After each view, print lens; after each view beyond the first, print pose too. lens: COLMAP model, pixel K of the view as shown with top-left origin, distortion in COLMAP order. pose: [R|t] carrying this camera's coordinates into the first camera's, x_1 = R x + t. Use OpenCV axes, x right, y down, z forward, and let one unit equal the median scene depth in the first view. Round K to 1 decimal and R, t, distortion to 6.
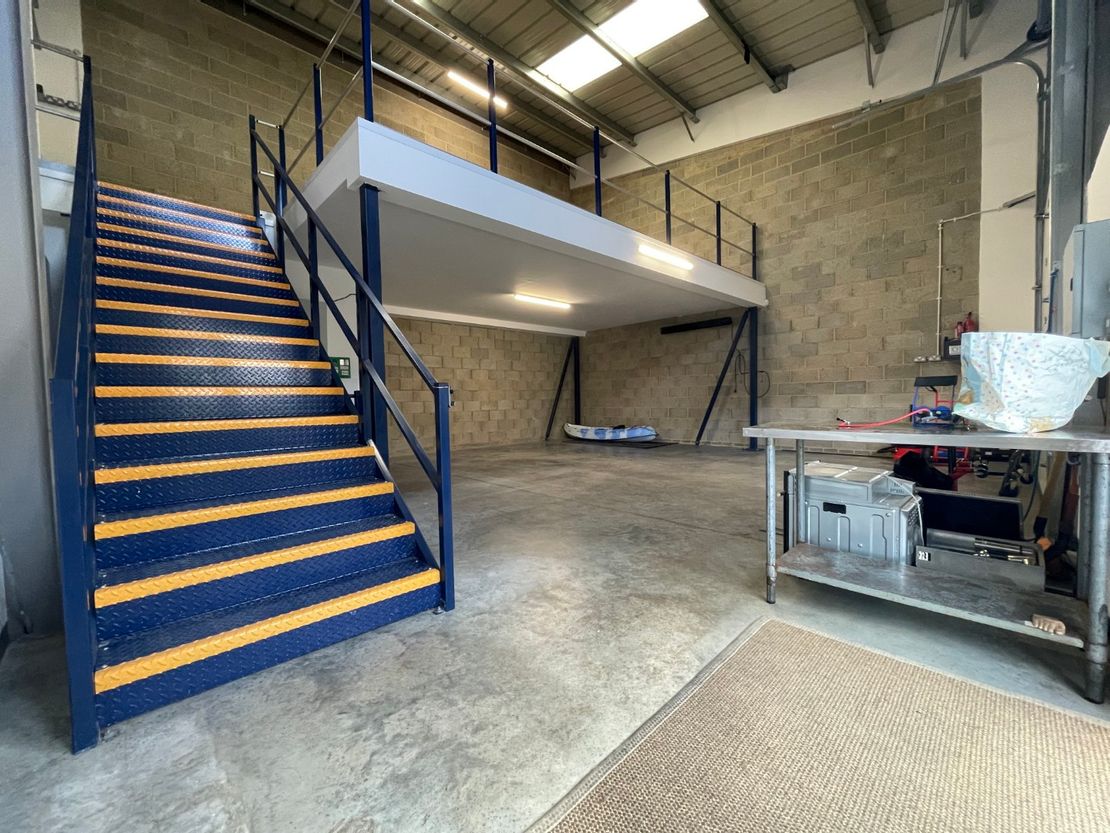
lens RADIAL K [[448.6, 0, 555.0], [0, 448.6, 416.5], [0, 0, 1]] dist [0.000554, 0.000032]
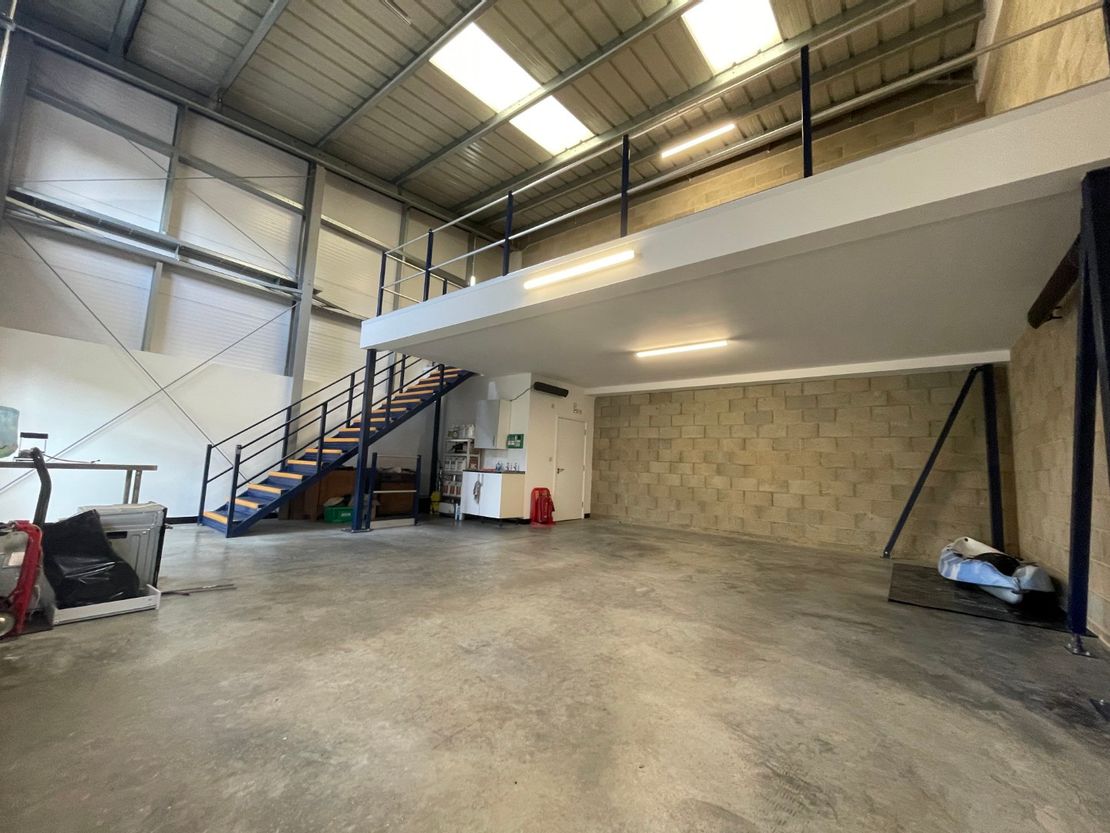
lens RADIAL K [[448.6, 0, 555.0], [0, 448.6, 416.5], [0, 0, 1]] dist [0.000554, 0.000032]
pose [[0.126345, -0.086855, -0.988177, 0.571144], [-0.087126, 0.991338, -0.098273, -0.034639], [0.988153, 0.098513, 0.117683, 0.561001]]
